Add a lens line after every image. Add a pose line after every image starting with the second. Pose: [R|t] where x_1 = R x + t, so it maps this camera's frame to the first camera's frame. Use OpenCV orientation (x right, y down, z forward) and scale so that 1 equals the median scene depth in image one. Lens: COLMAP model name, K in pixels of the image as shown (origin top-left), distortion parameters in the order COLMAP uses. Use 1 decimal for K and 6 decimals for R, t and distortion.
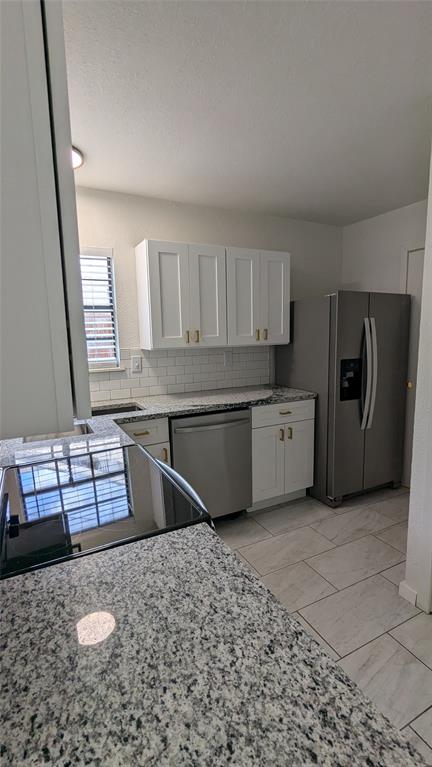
lens RADIAL K [[362.0, 0, 219.5], [0, 362.0, 385.7], [0, 0, 1]] dist [0.003567, -0.002694]
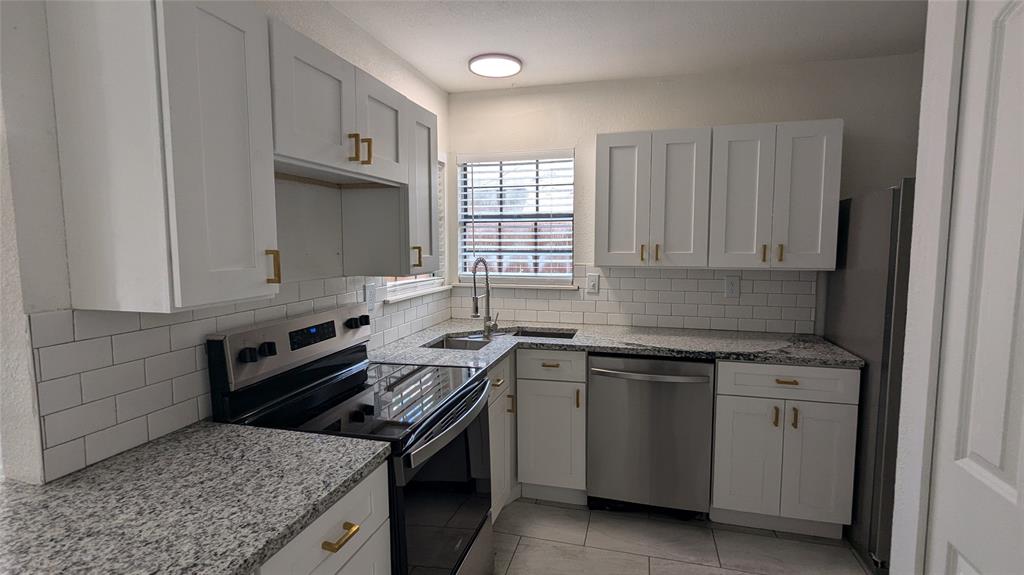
lens RADIAL K [[483.3, 0, 513.3], [0, 483.3, 287.6], [0, 0, 1]] dist [0.003567, -0.002694]
pose [[0.736281, 0.082957, -0.671572, 0.383661], [-0.114739, 0.993391, -0.003085, -0.027711], [0.666877, 0.079327, 0.740933, 0.078626]]
